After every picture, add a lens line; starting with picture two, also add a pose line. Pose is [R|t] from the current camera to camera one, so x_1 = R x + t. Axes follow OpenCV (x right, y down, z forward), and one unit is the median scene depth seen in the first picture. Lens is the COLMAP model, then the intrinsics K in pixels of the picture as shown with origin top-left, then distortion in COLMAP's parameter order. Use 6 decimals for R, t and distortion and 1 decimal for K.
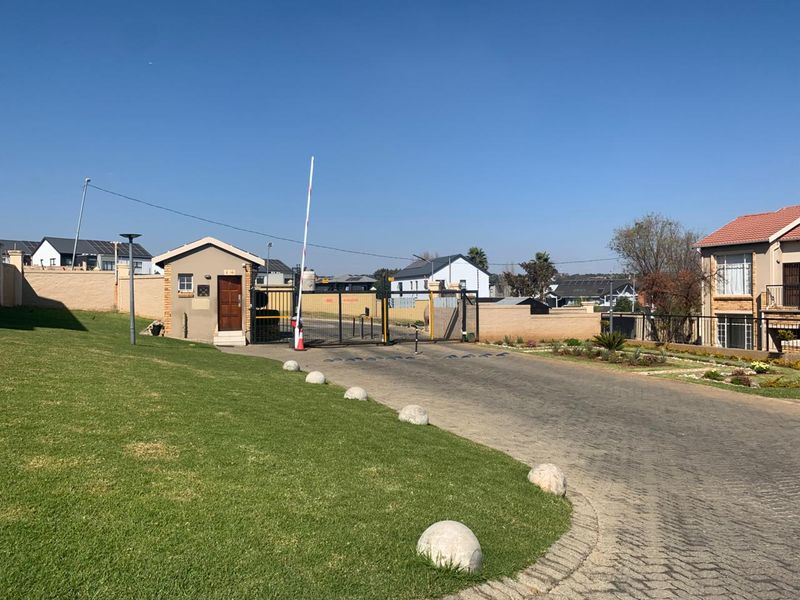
lens RADIAL K [[600.9, 0, 401.0], [0, 600.9, 297.1], [0, 0, 1]] dist [0.069487, -0.097173]
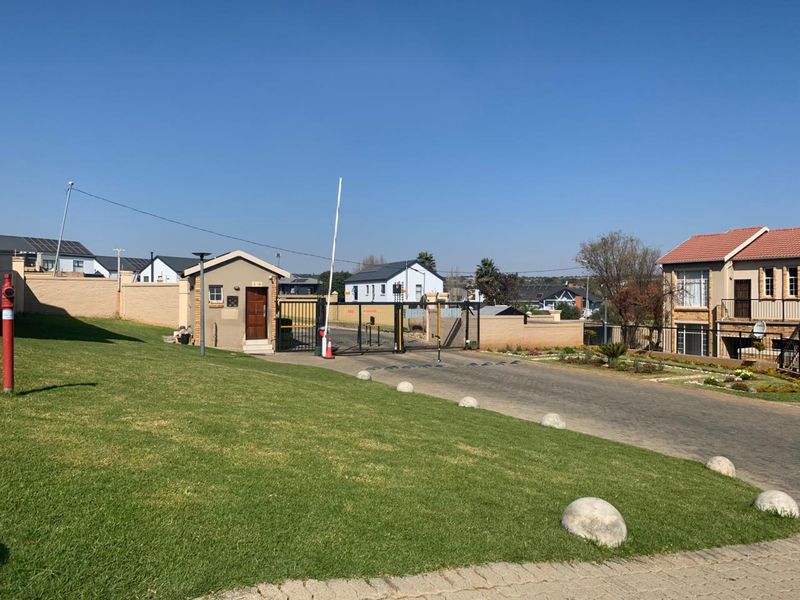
lens RADIAL K [[600.9, 0, 401.0], [0, 600.9, 297.1], [0, 0, 1]] dist [0.069487, -0.097173]
pose [[0.993186, 0.010406, 0.116076, -0.132472], [-0.010358, 0.999946, -0.001021, -0.016724], [-0.116080, -0.000189, 0.993240, -0.061042]]
